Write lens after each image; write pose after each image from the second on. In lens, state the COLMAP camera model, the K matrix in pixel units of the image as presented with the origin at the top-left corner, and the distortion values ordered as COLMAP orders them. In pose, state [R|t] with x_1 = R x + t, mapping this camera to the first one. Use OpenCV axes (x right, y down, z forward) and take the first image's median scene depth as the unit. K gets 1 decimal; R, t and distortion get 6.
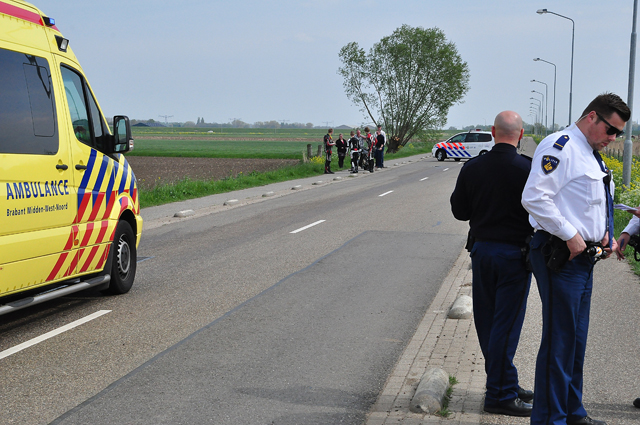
lens RADIAL K [[1366.3, 0, 320.0], [0, 1366.3, 212.6], [0, 0, 1]] dist [0.256023, 0.000000]
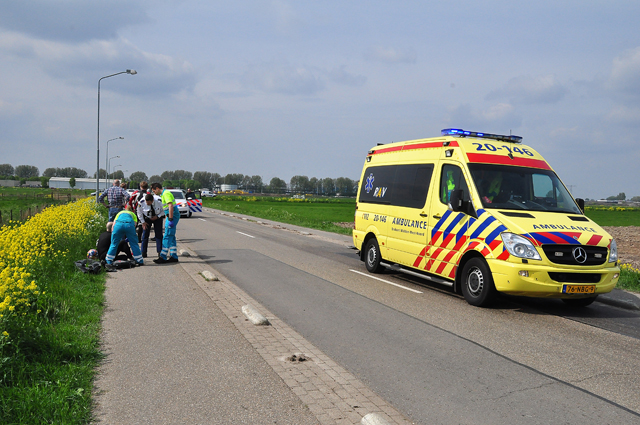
lens RADIAL K [[623.0, 0, 318.6], [0, 623.0, 211.4], [0, 0, 1]] dist [0.044358, 0.000000]
pose [[-0.872592, -0.019641, -0.488055, 0.393488], [-0.065554, 0.994861, 0.077168, -0.097311], [0.484031, 0.099330, -0.869395, 1.680569]]
